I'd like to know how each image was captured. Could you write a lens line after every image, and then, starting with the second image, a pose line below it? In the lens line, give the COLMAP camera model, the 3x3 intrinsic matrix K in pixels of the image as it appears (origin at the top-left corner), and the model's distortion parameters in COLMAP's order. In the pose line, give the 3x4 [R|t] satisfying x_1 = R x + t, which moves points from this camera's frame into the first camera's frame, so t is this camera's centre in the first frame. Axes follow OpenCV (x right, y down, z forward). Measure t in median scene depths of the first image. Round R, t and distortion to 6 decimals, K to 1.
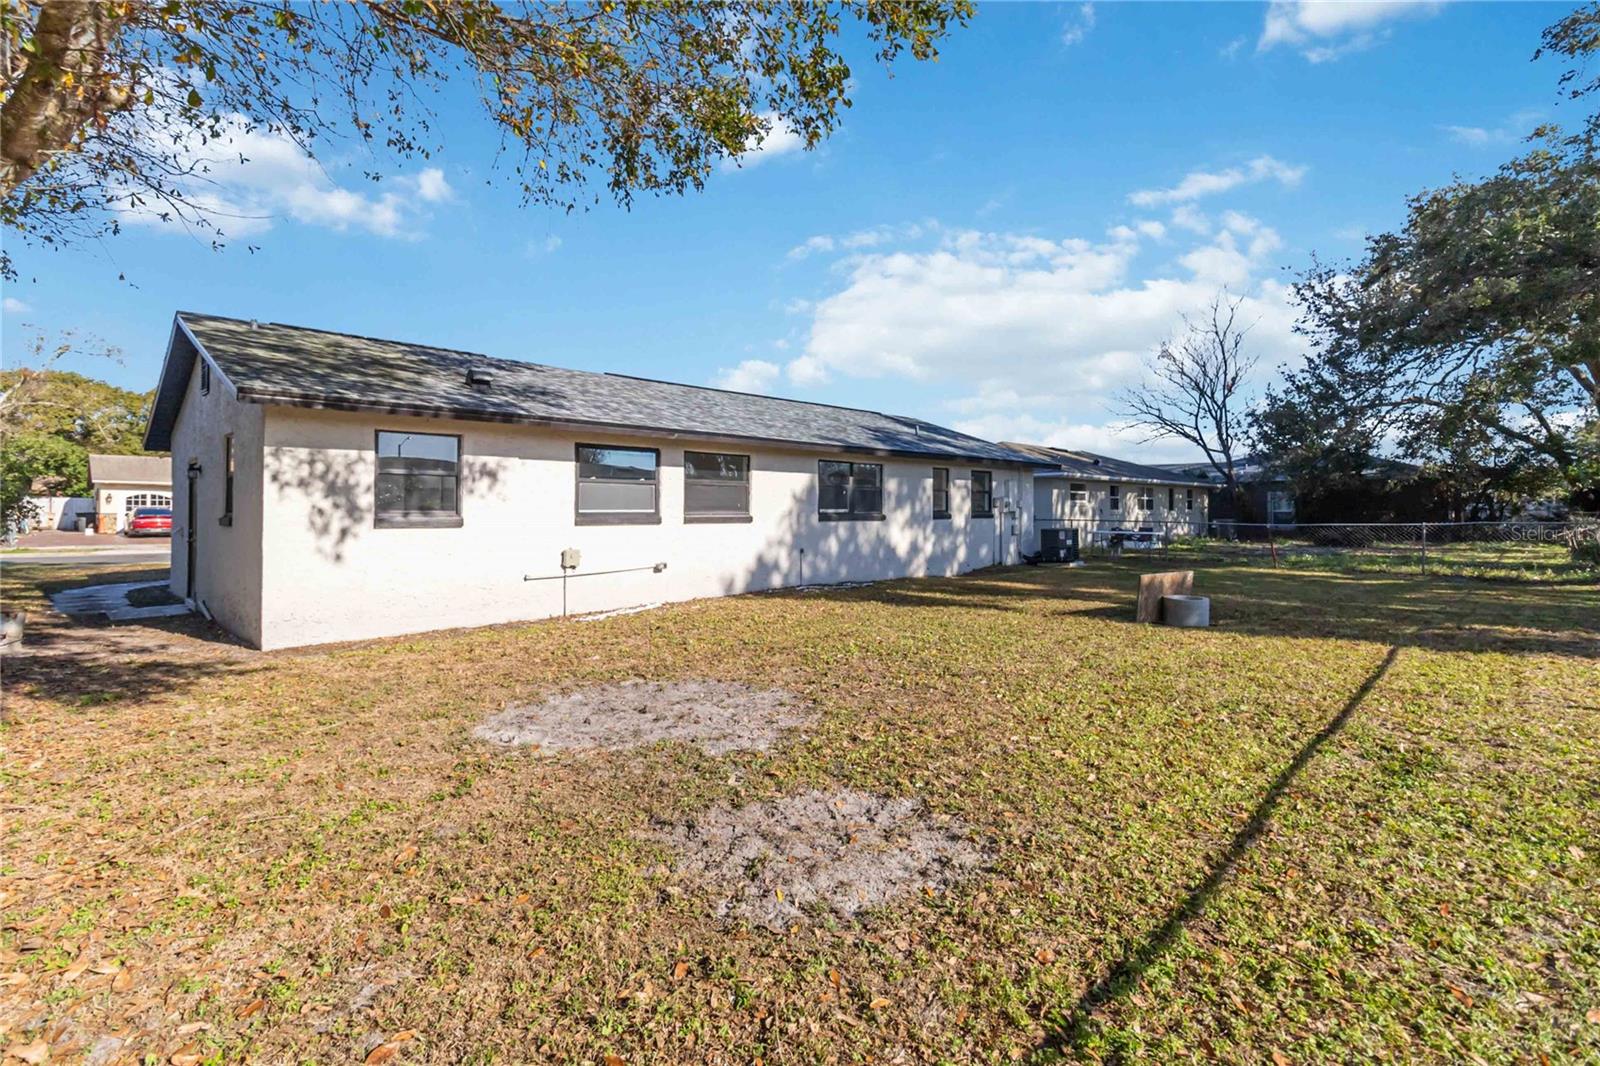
lens RADIAL K [[757.2, 0, 802.1], [0, 757.2, 518.9], [0, 0, 1]] dist [0.005137, 0.001743]
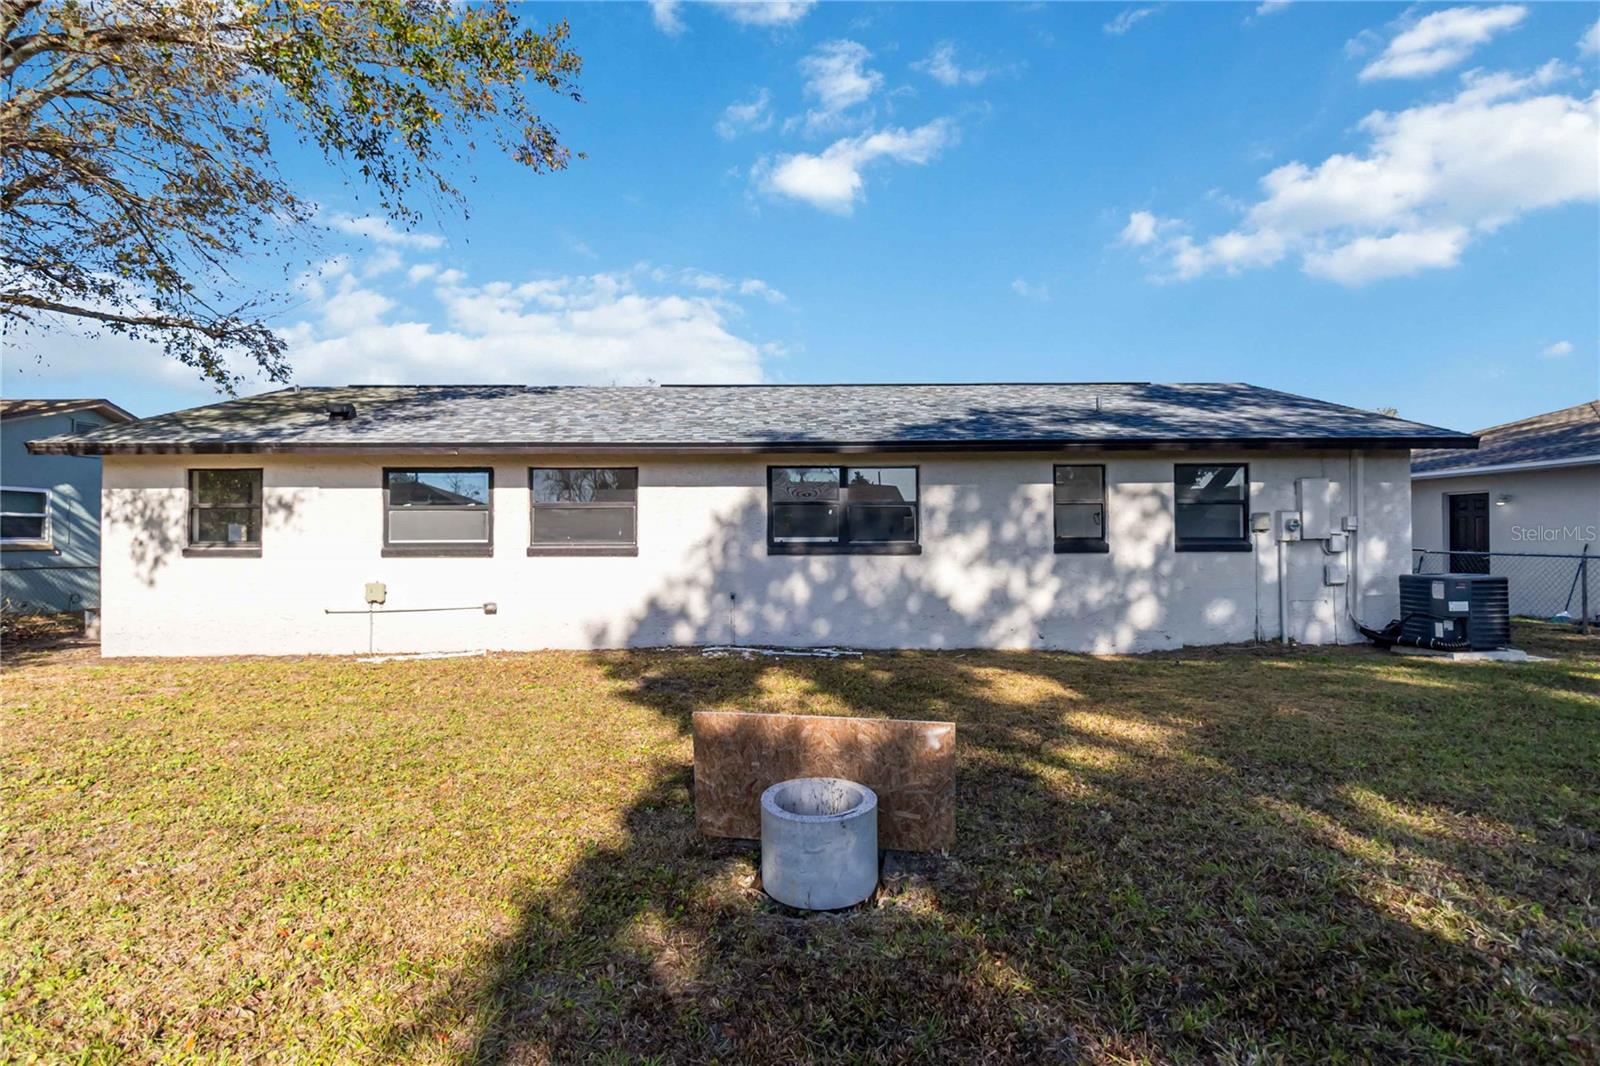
lens RADIAL K [[757.2, 0, 796.0], [0, 757.2, 535.9], [0, 0, 1]] dist [0.005137, 0.001743]
pose [[0.704163, -0.006008, -0.710013, 0.566719], [-0.003524, 0.999922, -0.011957, -0.005931], [0.710030, 0.010922, 0.704087, 0.556614]]
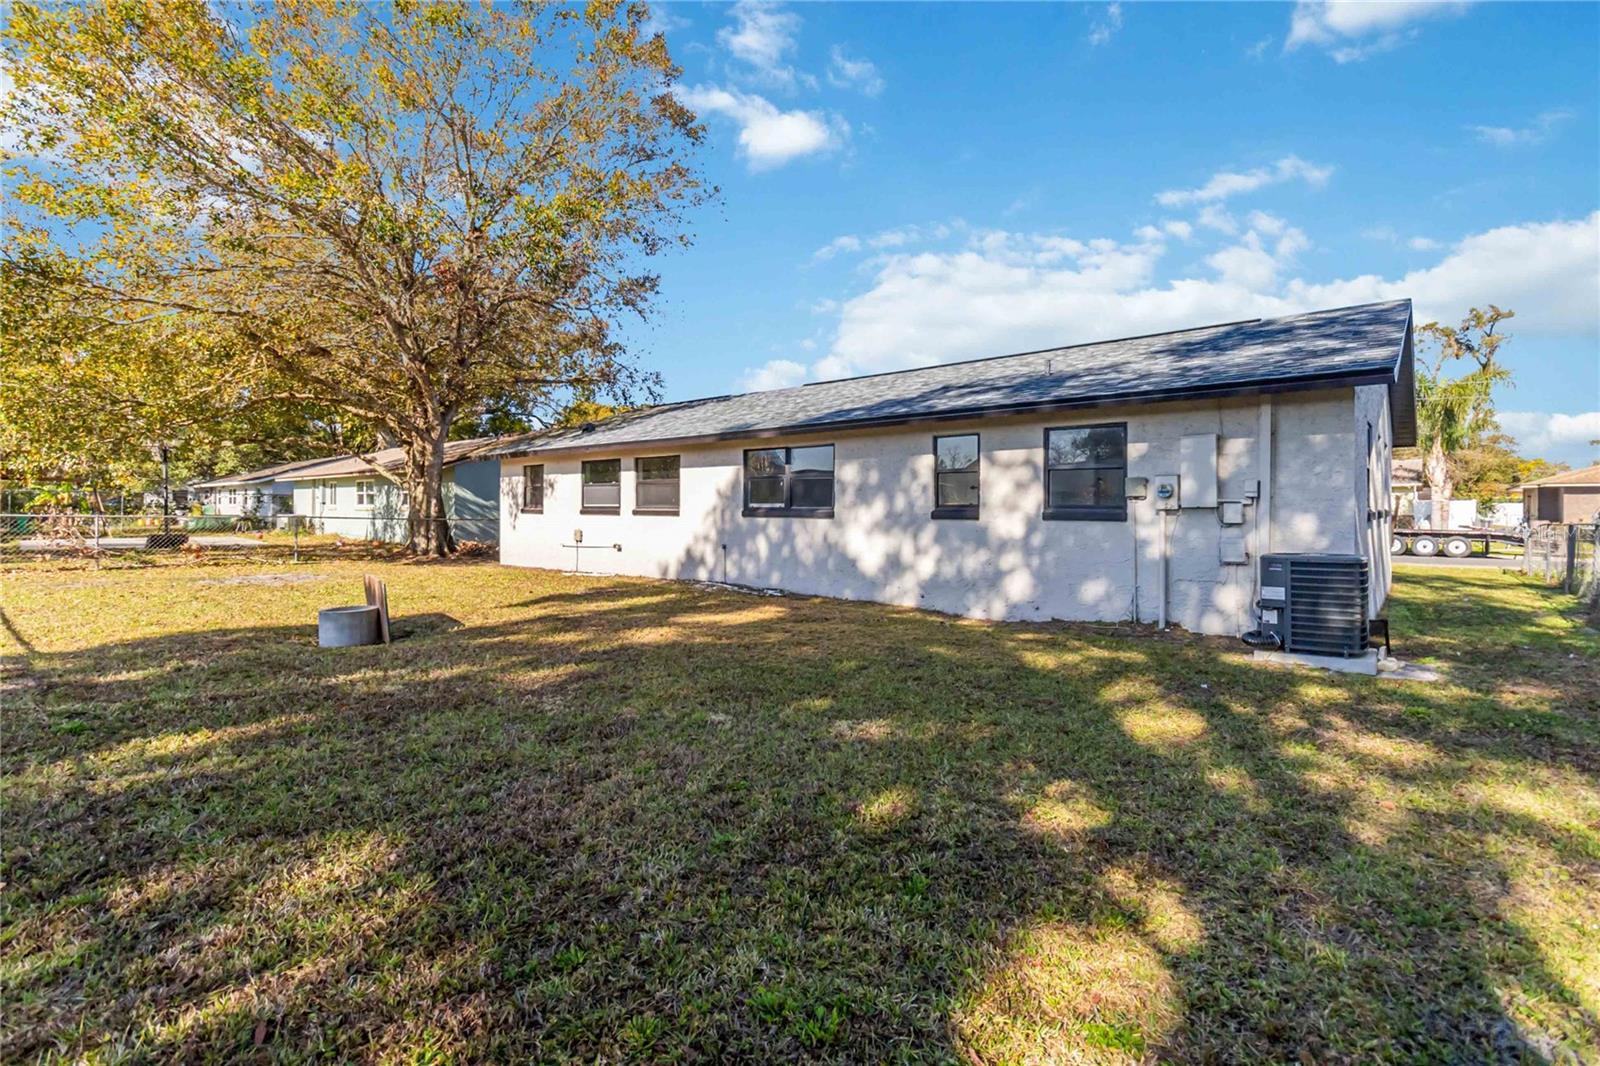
lens RADIAL K [[757.2, 0, 805.7], [0, 757.2, 528.4], [0, 0, 1]] dist [0.005137, 0.001743]
pose [[0.047535, 0.037193, -0.998177, 0.990392], [-0.007490, 0.999292, 0.036878, -0.019602], [0.998841, 0.005724, 0.047780, 1.087711]]
